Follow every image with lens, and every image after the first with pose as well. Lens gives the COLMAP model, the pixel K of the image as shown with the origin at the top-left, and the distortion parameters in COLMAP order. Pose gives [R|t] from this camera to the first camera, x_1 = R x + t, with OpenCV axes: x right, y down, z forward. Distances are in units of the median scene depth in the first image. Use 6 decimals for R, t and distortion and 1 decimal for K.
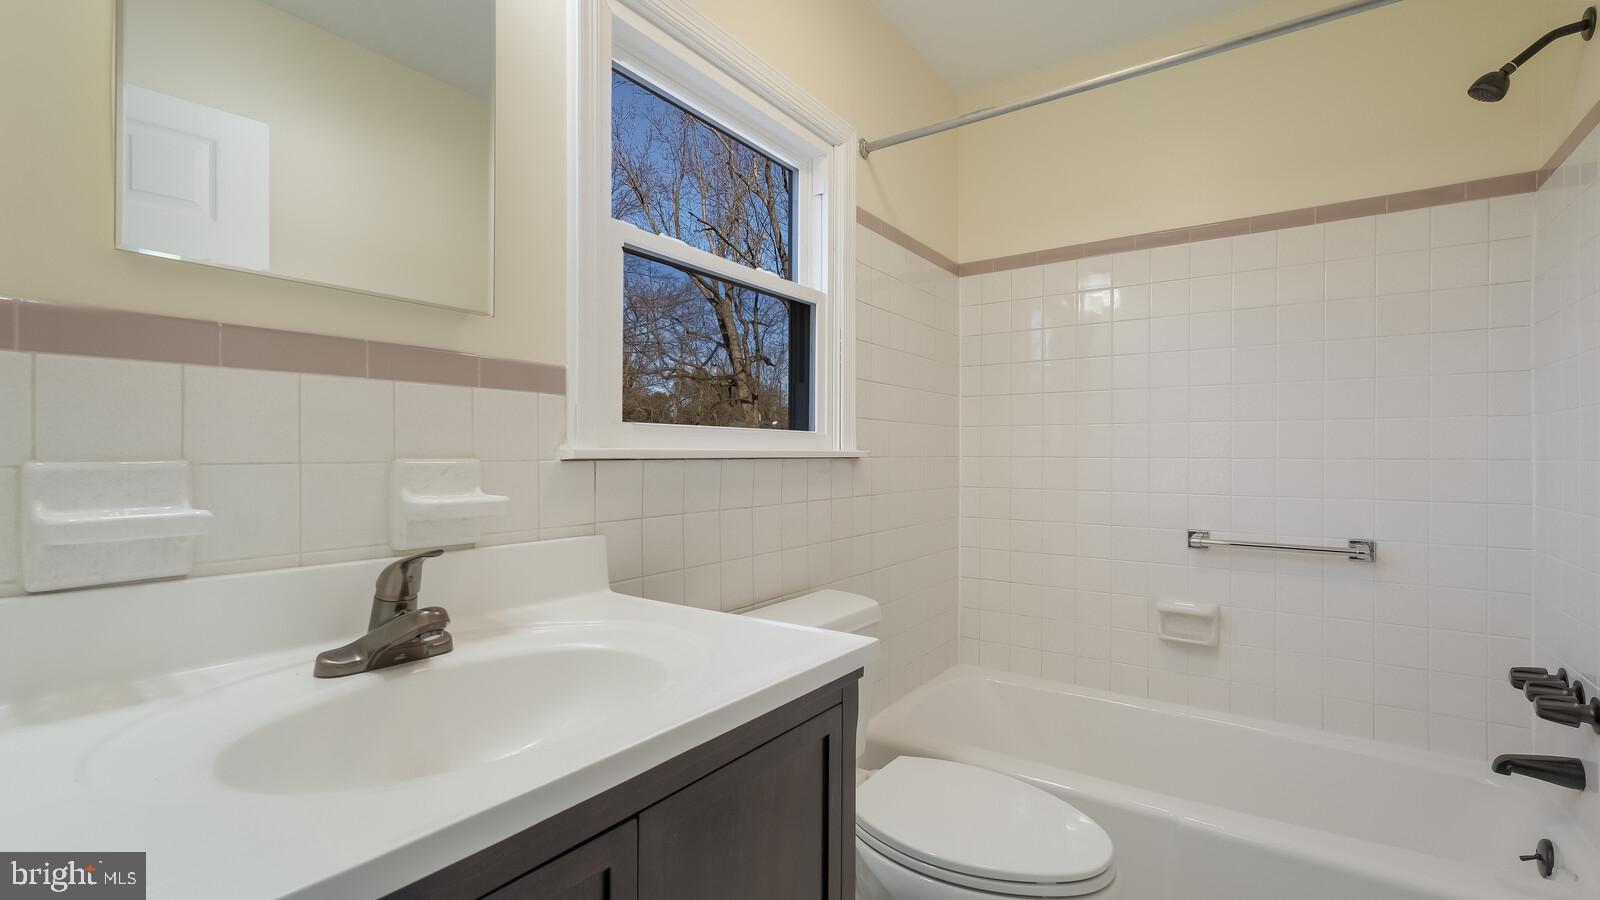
lens RADIAL K [[703.1, 0, 797.6], [0, 703.1, 451.1], [0, 0, 1]] dist [0.006725, -0.001895]
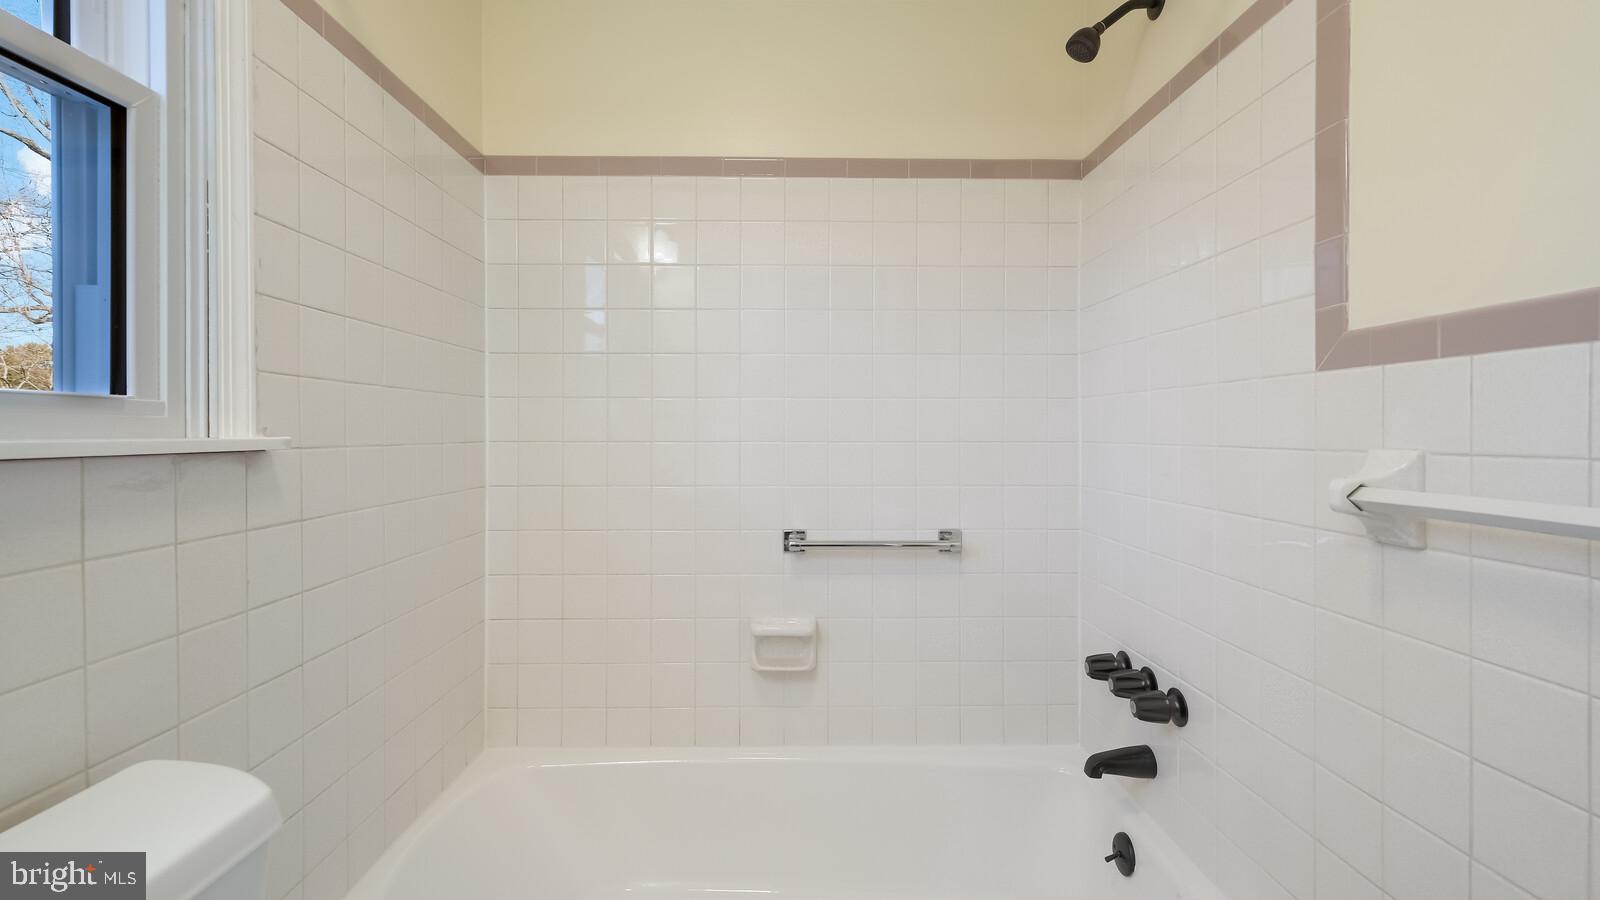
lens RADIAL K [[703.1, 0, 797.5], [0, 703.1, 437.5], [0, 0, 1]] dist [0.006725, -0.001895]
pose [[0.806644, -0.008405, 0.590978, 0.097303], [0.000484, 0.999908, 0.013561, -0.007549], [-0.591037, -0.010653, 0.806574, 0.373970]]
